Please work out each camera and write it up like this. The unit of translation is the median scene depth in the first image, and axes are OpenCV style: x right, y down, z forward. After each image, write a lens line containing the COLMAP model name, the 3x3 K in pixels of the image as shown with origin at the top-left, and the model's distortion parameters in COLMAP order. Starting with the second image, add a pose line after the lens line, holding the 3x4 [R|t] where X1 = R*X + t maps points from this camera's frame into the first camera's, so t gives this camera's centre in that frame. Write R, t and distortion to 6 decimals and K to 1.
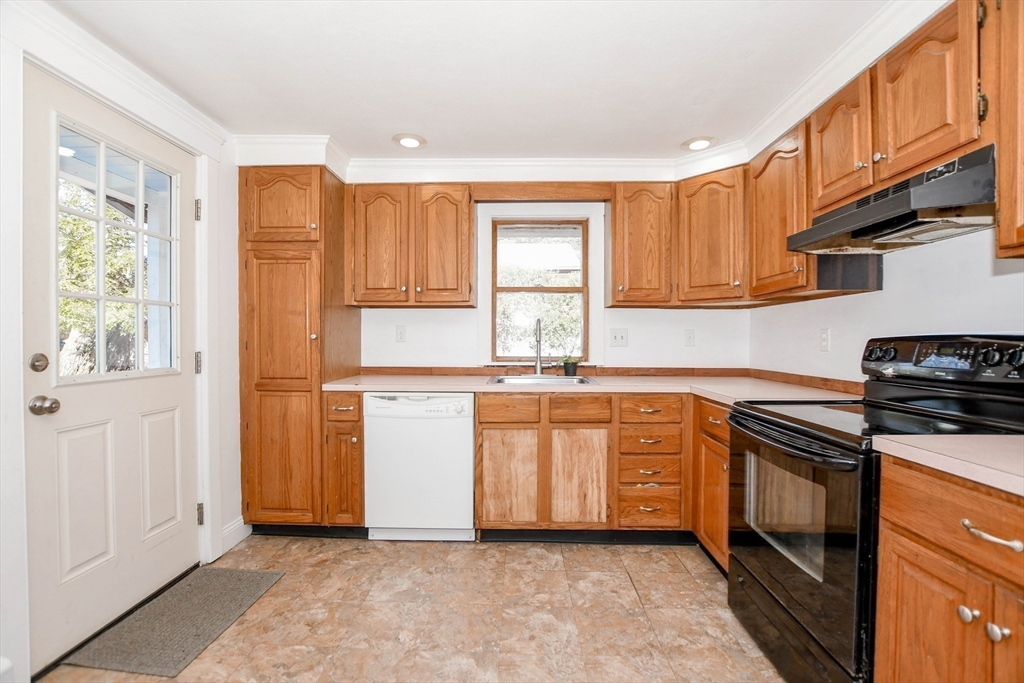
lens RADIAL K [[452.2, 0, 507.3], [0, 452.2, 343.1], [0, 0, 1]] dist [-0.034658, 0.005777]
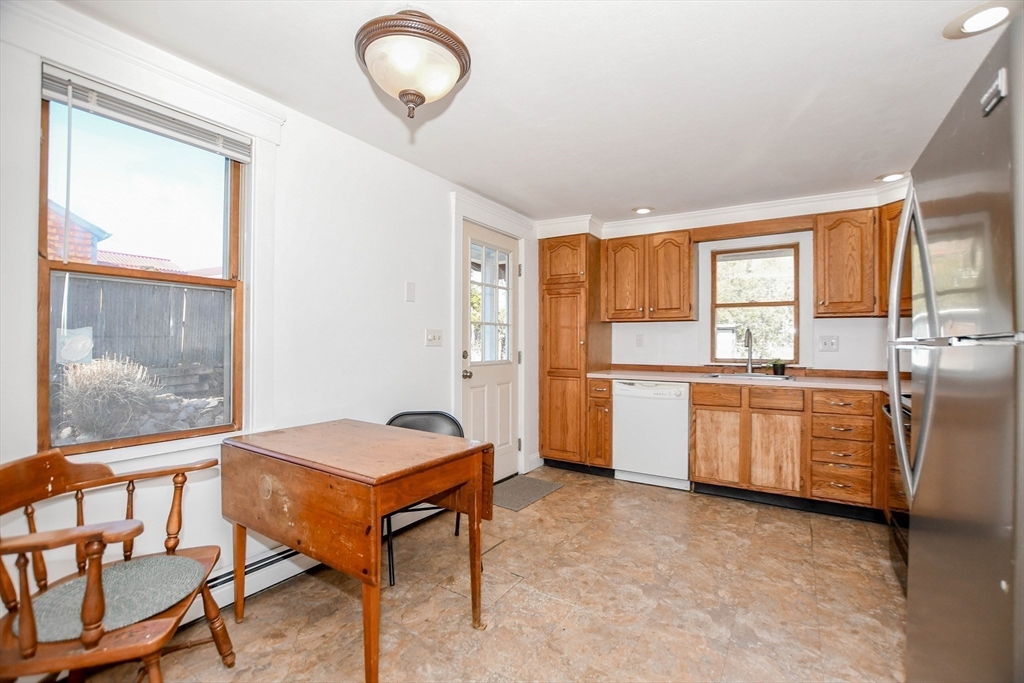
lens RADIAL K [[452.2, 0, 507.3], [0, 452.2, 343.1], [0, 0, 1]] dist [-0.034658, 0.005777]
pose [[0.854490, 0.001392, -0.519465, 0.168201], [-0.007615, 0.999923, -0.009847, 0.004737], [0.519411, 0.012370, 0.854435, -0.488238]]
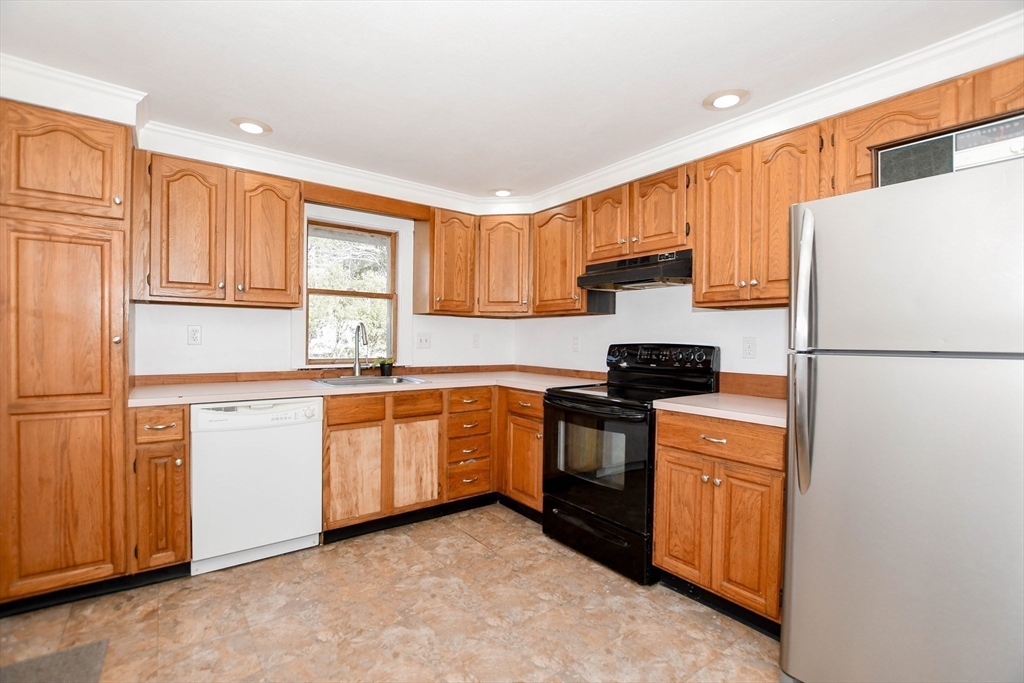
lens RADIAL K [[456.3, 0, 508.4], [0, 456.3, 345.0], [0, 0, 1]] dist [-0.036633, 0.005173]
pose [[0.781284, -0.001699, 0.624173, -0.379849], [-0.004888, 0.999949, 0.008841, -0.015865], [-0.624156, -0.009958, 0.781236, -0.043655]]
